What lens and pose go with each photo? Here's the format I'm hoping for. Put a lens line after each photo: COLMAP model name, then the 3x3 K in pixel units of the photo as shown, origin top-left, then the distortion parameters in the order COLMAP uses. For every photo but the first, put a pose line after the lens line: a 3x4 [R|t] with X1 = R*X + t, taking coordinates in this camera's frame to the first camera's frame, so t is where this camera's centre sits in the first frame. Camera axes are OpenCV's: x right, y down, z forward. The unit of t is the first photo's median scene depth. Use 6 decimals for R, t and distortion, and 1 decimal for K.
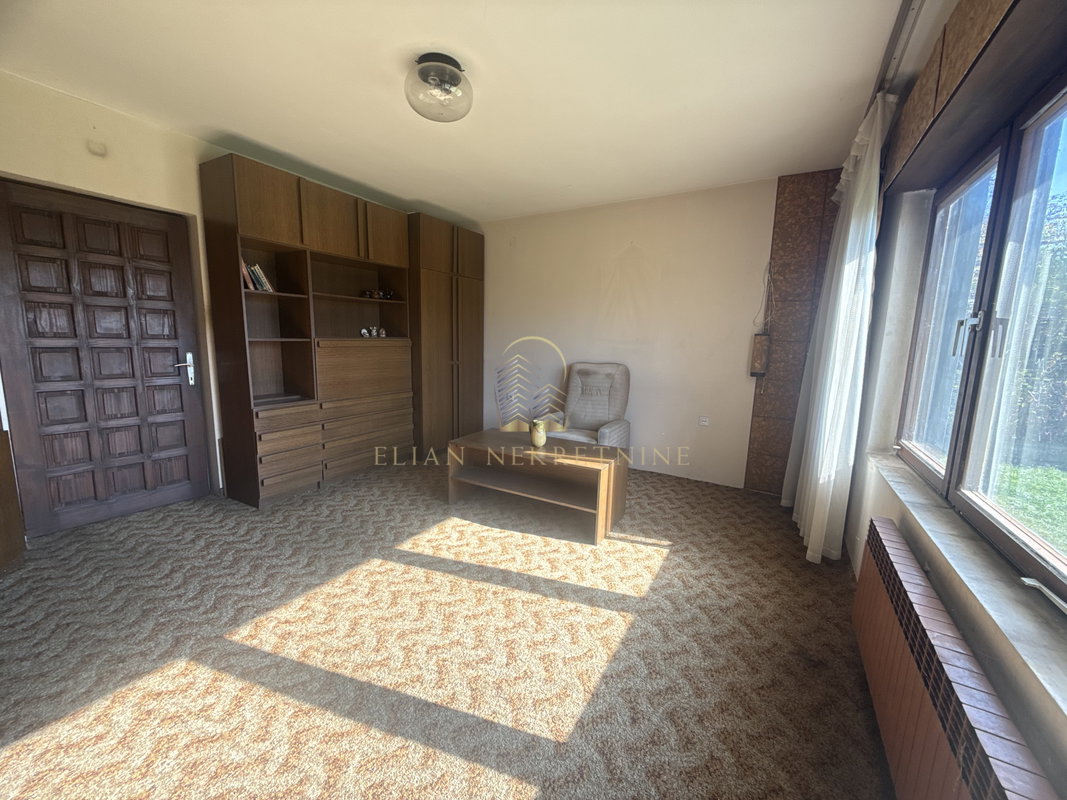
lens RADIAL K [[423.4, 0, 524.5], [0, 423.4, 402.5], [0, 0, 1]] dist [0.002800, -0.000393]
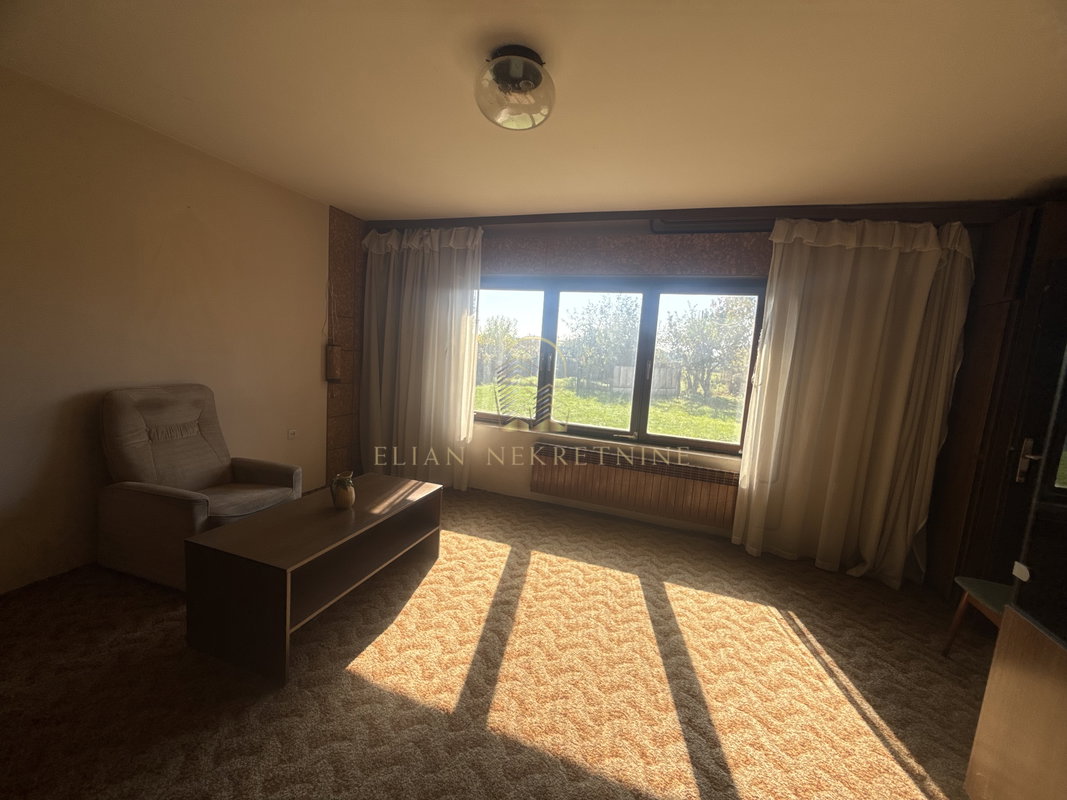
lens RADIAL K [[423.4, 0, 535.1], [0, 423.4, 398.2], [0, 0, 1]] dist [0.002800, -0.000393]
pose [[-0.201594, -0.148706, 0.968115, -1.080201], [0.072058, 0.983478, 0.166070, -0.277552], [-0.976815, 0.103239, -0.187548, 1.149126]]
